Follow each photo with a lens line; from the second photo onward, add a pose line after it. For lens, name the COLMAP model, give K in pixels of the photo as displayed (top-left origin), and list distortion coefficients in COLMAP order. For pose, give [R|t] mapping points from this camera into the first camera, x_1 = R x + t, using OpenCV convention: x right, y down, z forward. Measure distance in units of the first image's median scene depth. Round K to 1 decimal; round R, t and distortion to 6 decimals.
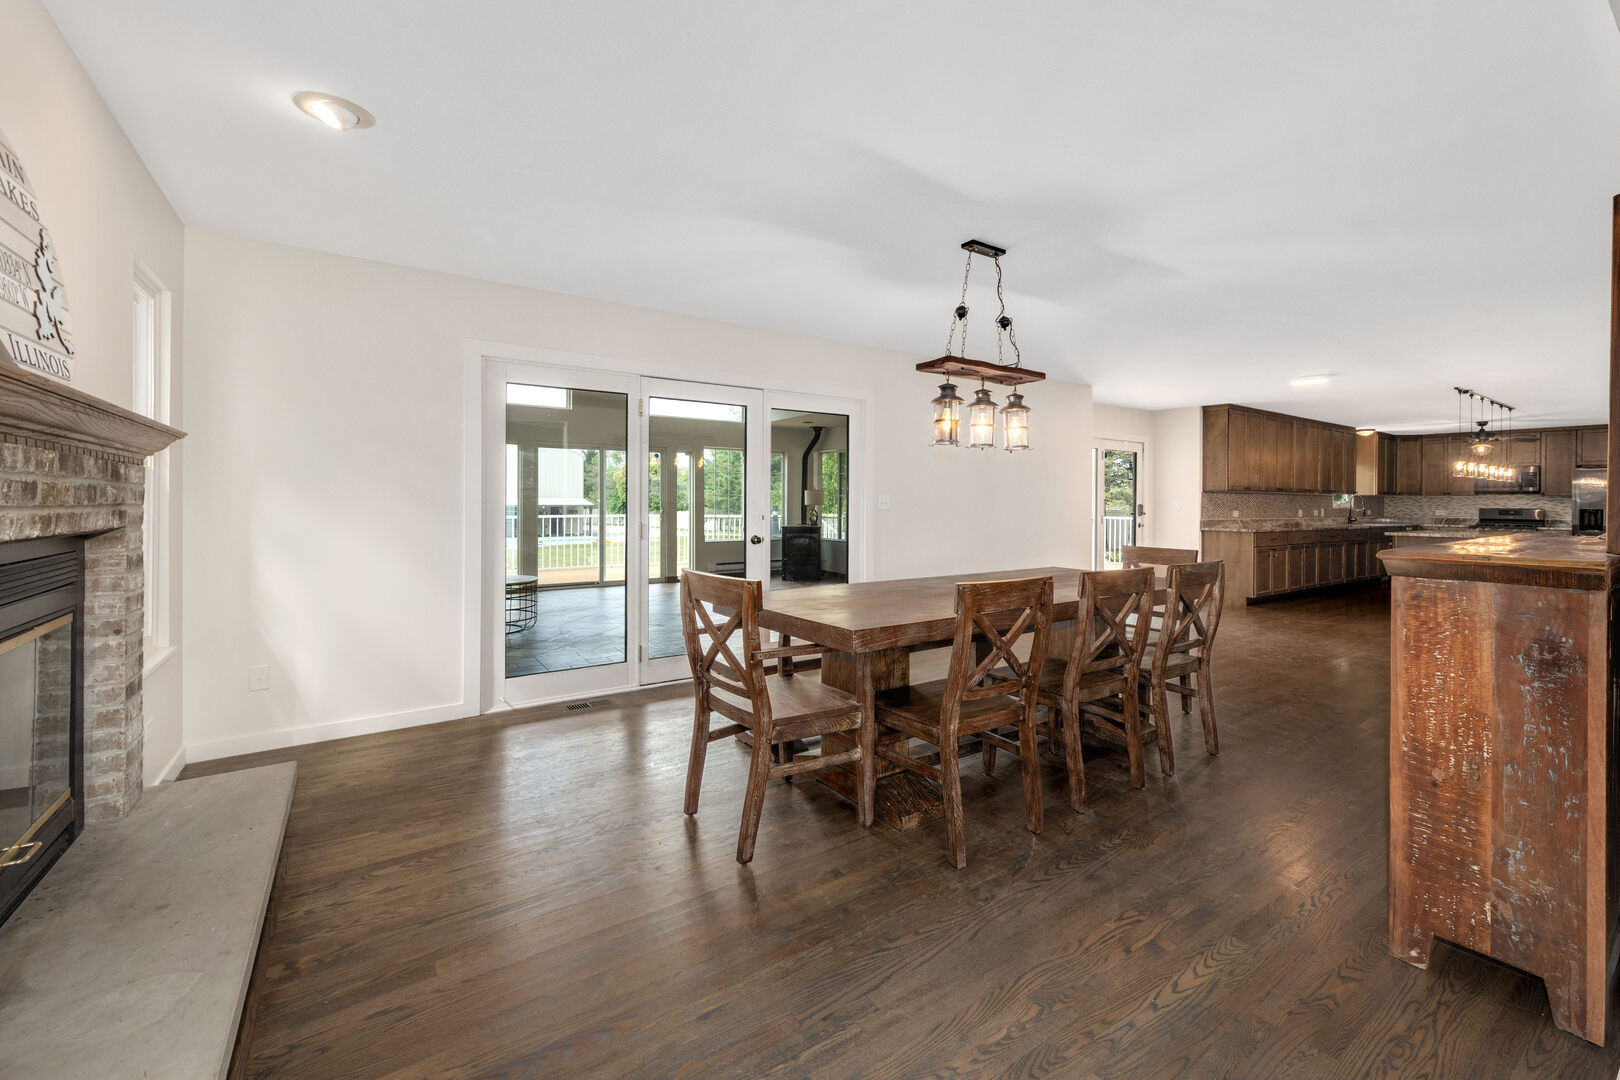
lens RADIAL K [[675.7, 0, 889.4], [0, 675.7, 503.2], [0, 0, 1]] dist [0.019567, -0.000055]
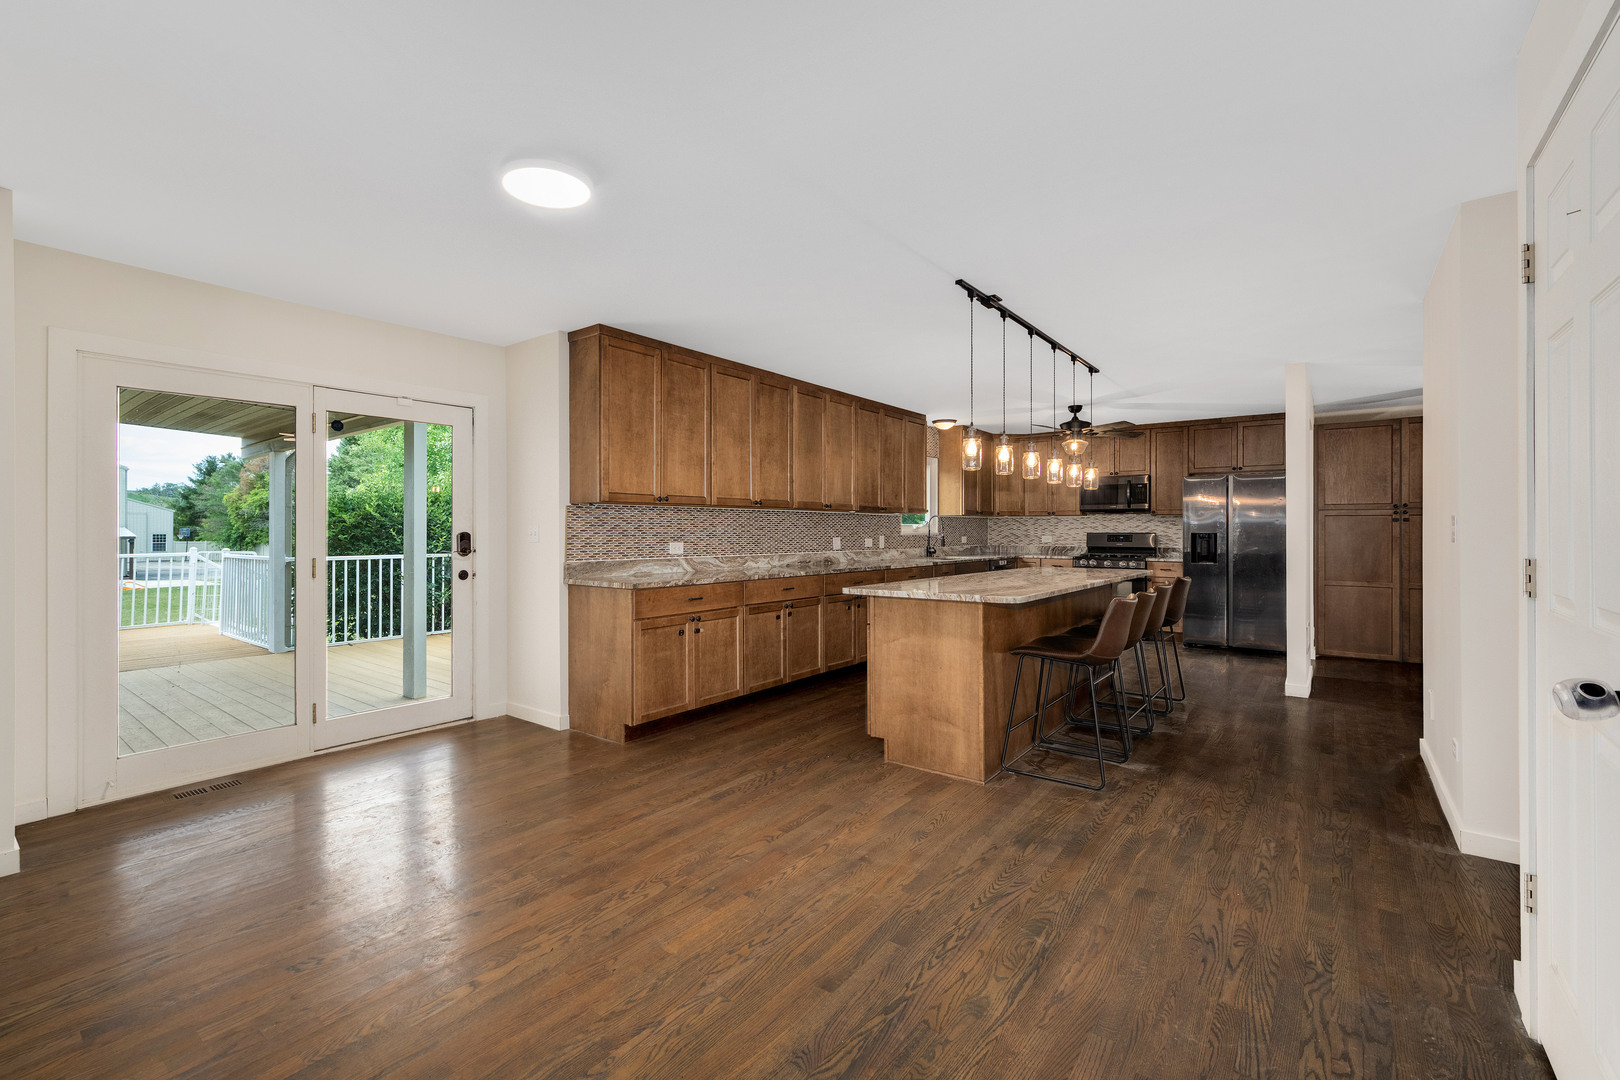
lens RADIAL K [[687.6, 0, 794.7], [0, 687.6, 529.8], [0, 0, 1]] dist [-0.000963, -0.000047]
pose [[0.970325, -0.009083, 0.241635, 0.424092], [0.009567, 0.999954, -0.000828, 0.001967], [-0.241616, 0.003115, 0.970367, 0.400704]]
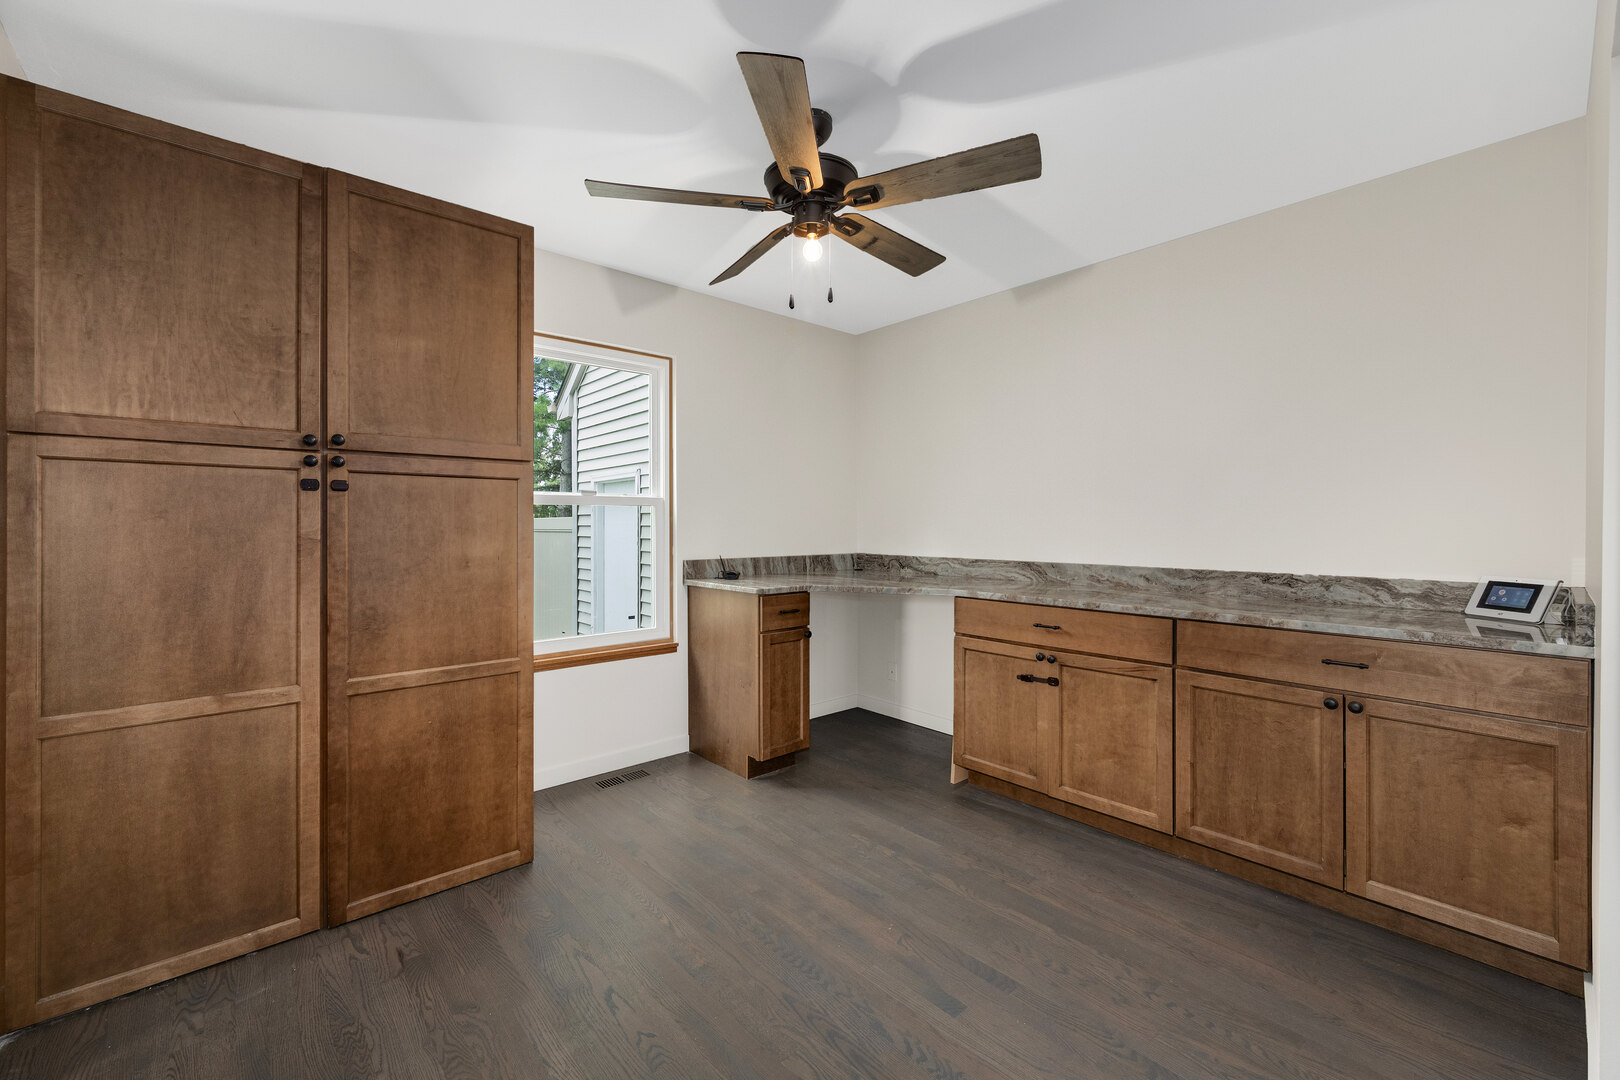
lens RADIAL K [[655.9, 0, 798.0], [0, 655.9, 526.1], [0, 0, 1]] dist [-0.000557, -0.000034]
pose [[-0.053409, -0.009277, 0.998530, 0.923547], [0.004077, 0.999946, 0.009509, 0.008228], [-0.998564, 0.004579, -0.053369, 0.754389]]
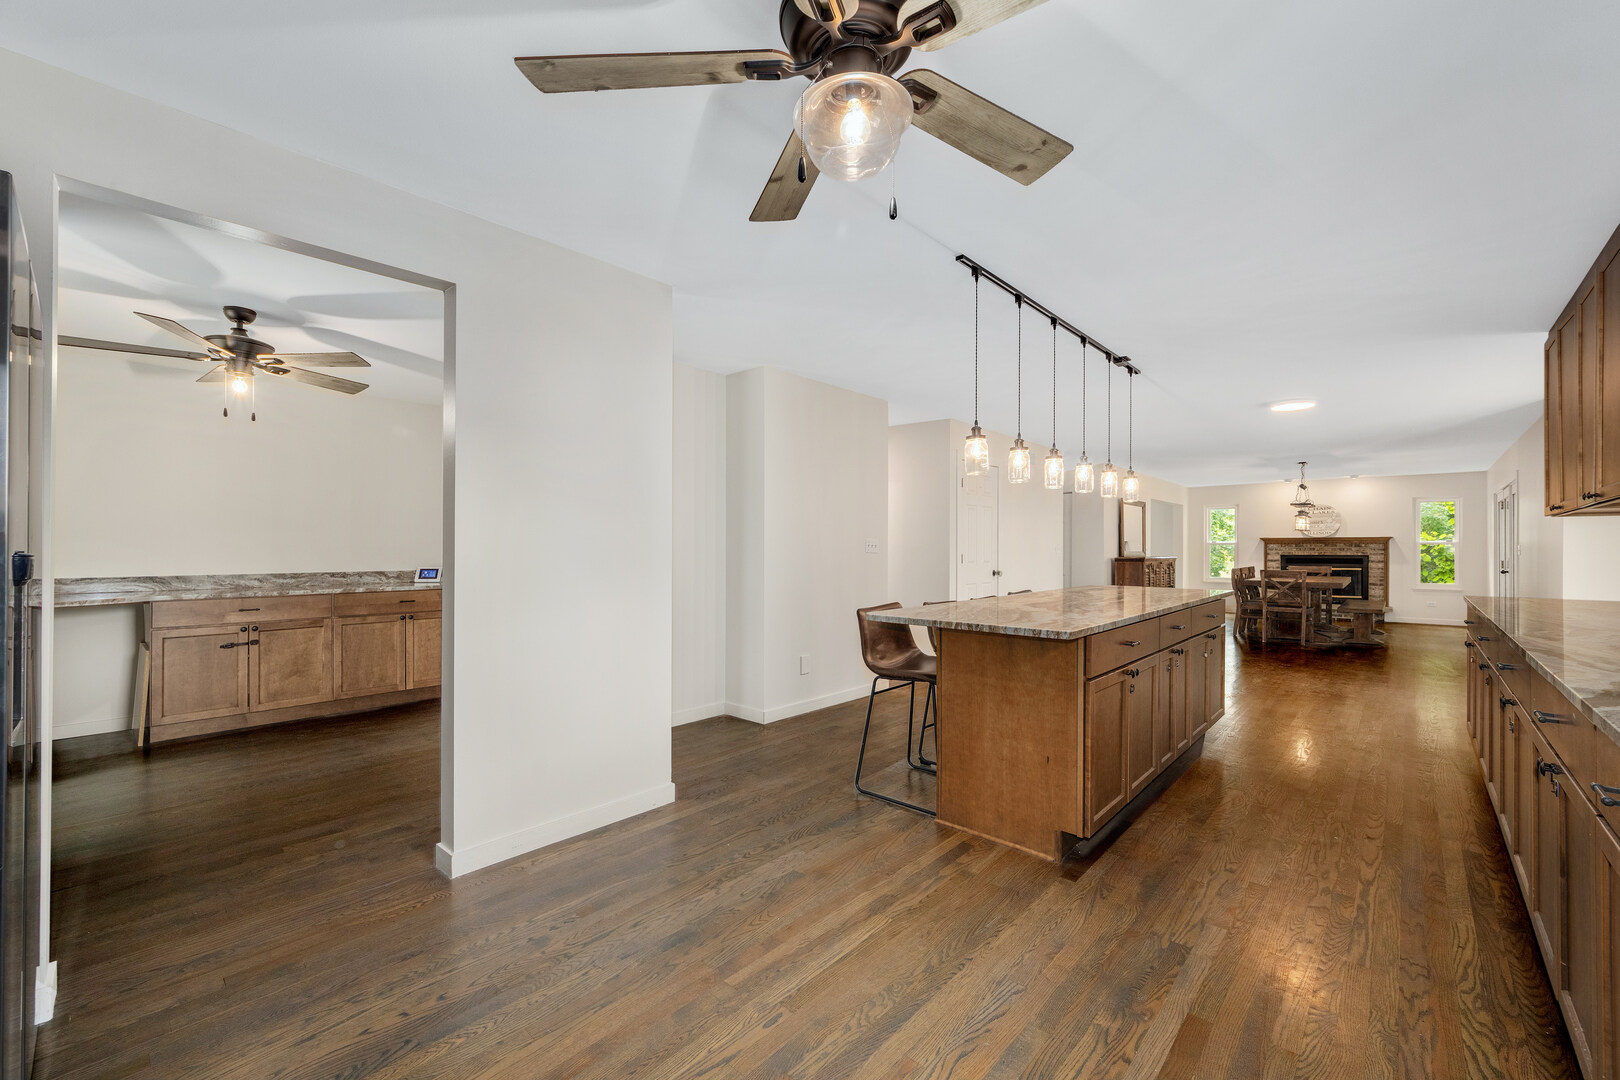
lens RADIAL K [[668.1, 0, 810.0], [0, 668.1, 540.0], [0, 0, 1]] dist [0.000199, -0.000062]
pose [[-0.984829, -0.006398, -0.173410, 0.893269], [-0.005218, 0.999960, -0.007261, 0.006527], [0.173450, -0.006246, -0.984823, 1.129503]]
